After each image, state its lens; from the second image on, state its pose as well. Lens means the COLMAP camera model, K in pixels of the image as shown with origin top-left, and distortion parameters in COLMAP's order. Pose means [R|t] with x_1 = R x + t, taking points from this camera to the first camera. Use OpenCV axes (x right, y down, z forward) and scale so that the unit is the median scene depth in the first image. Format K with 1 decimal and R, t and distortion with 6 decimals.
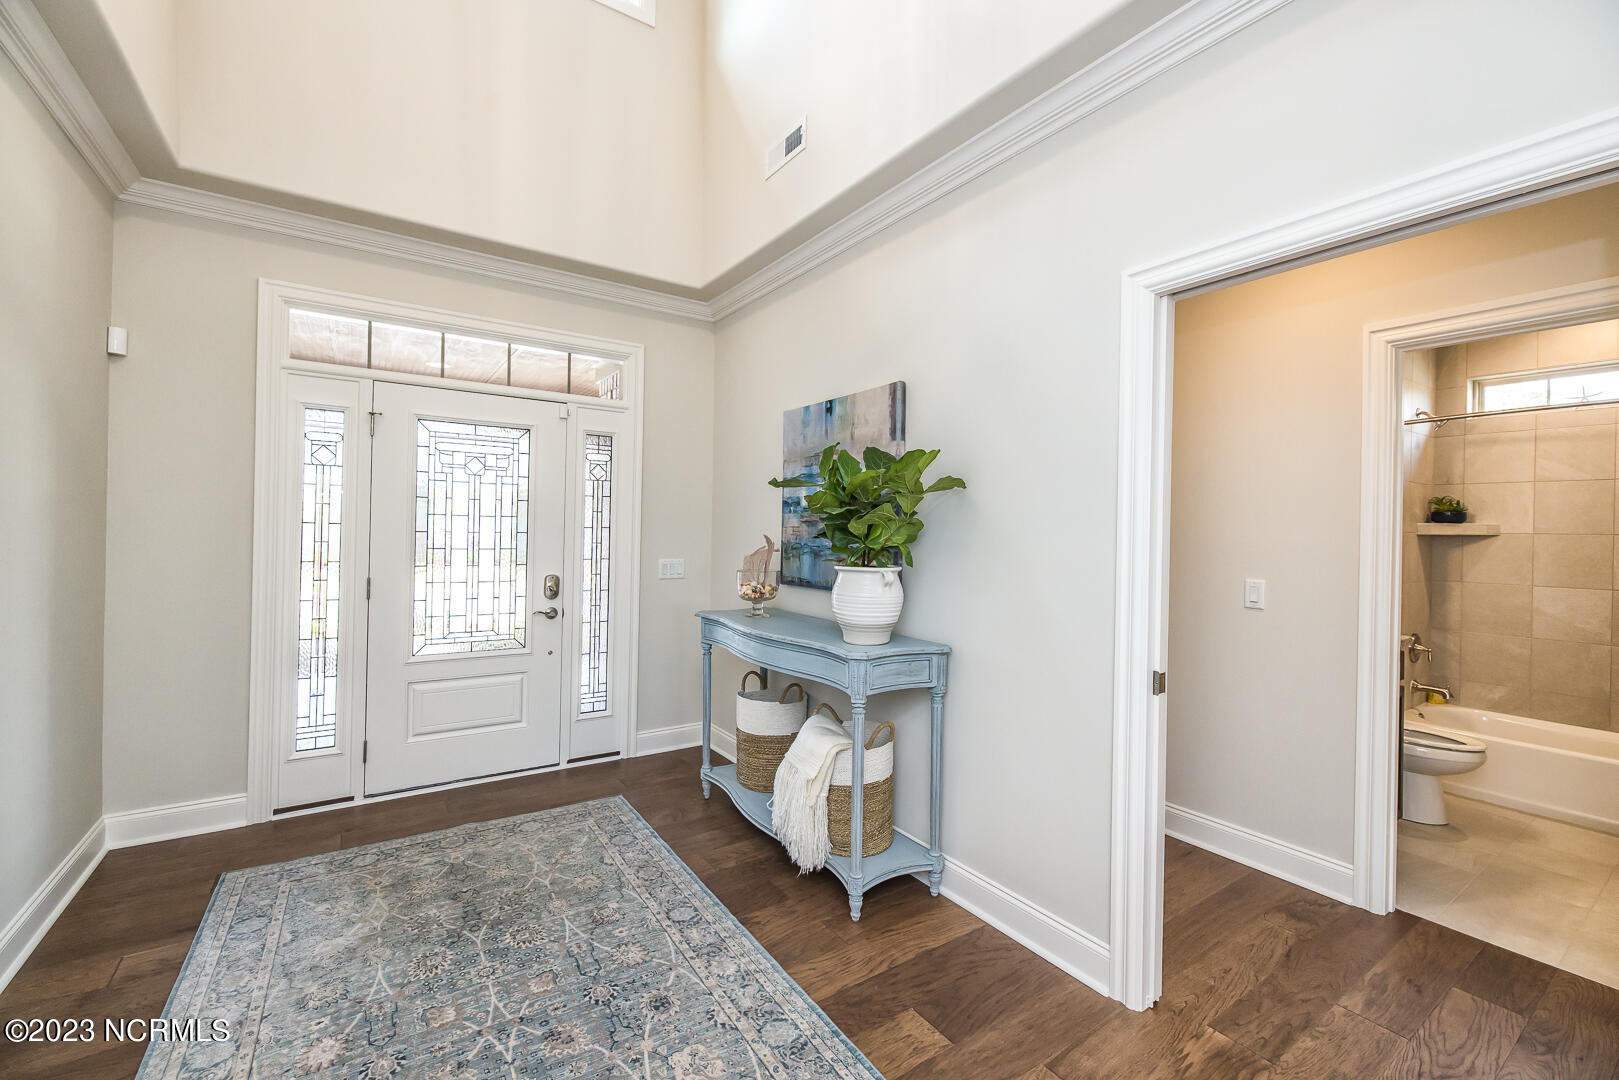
lens RADIAL K [[674.8, 0, 809.8], [0, 674.8, 532.9], [0, 0, 1]] dist [-0.001684, 0.000029]
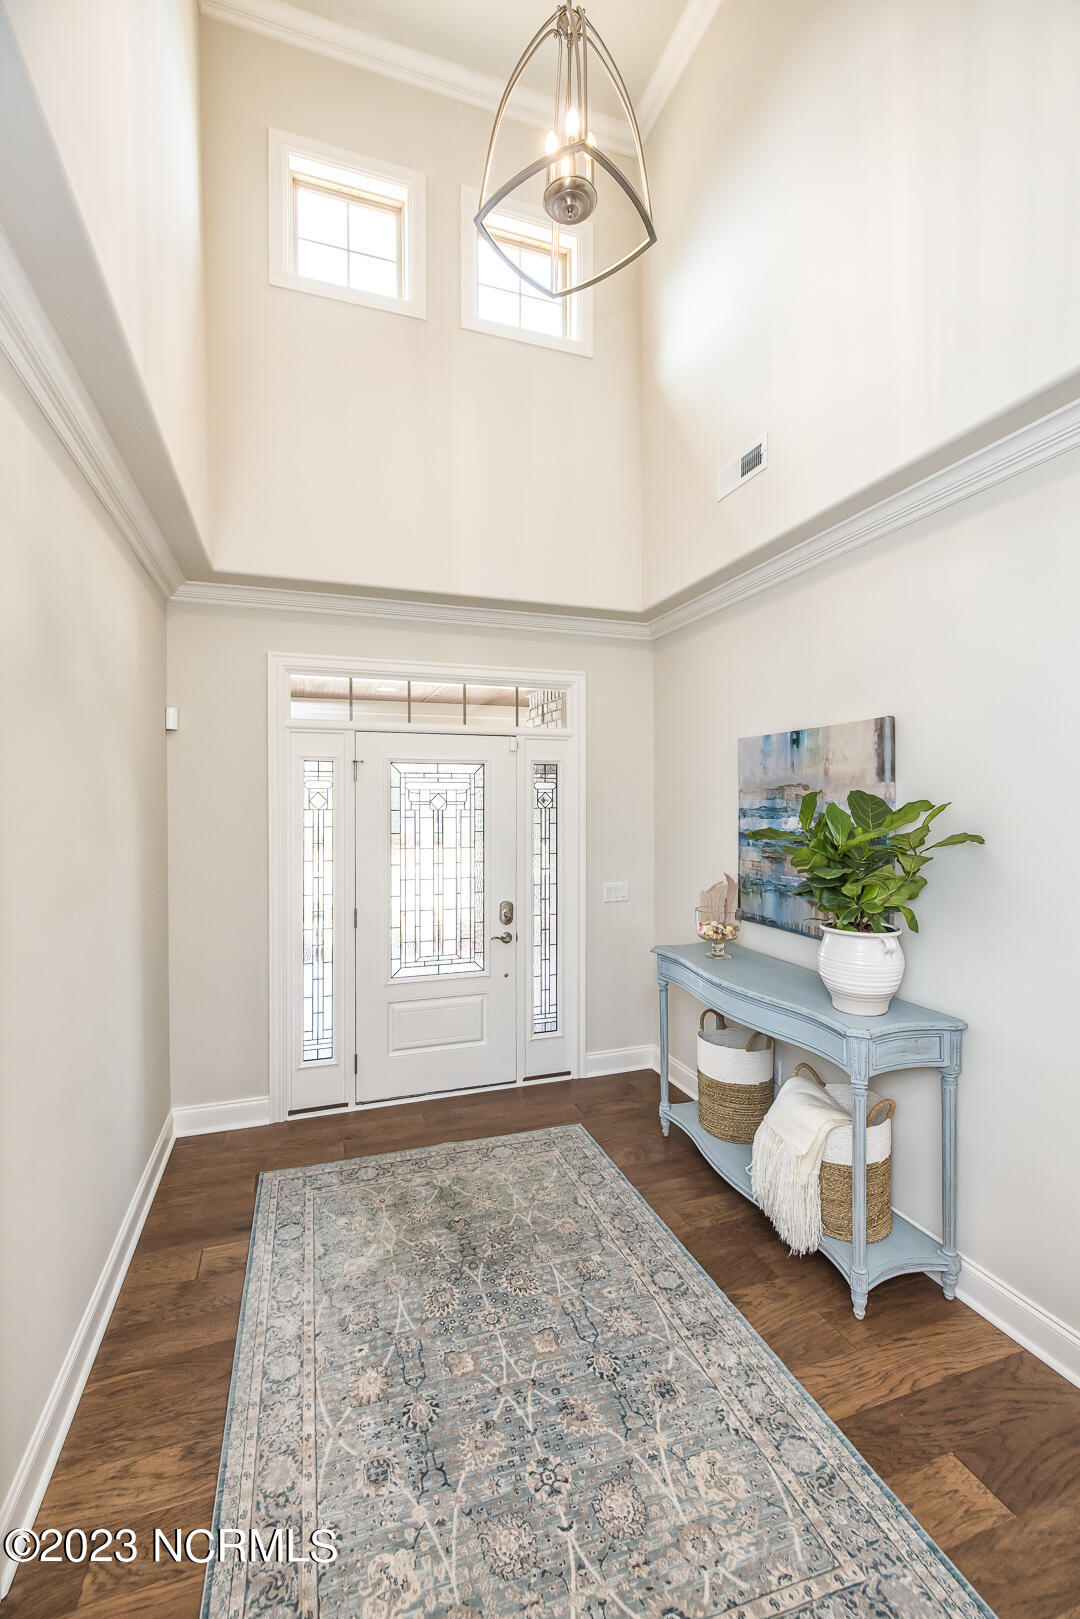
lens RADIAL K [[674.8, 0, 527.5], [0, 674.8, 811.0], [0, 0, 1]] dist [-0.001684, 0.000029]
pose [[0.964219, -0.018712, -0.264445, -0.103321], [0.020740, 0.999773, 0.004878, -0.120758], [0.264294, -0.010188, 0.964388, -0.000746]]
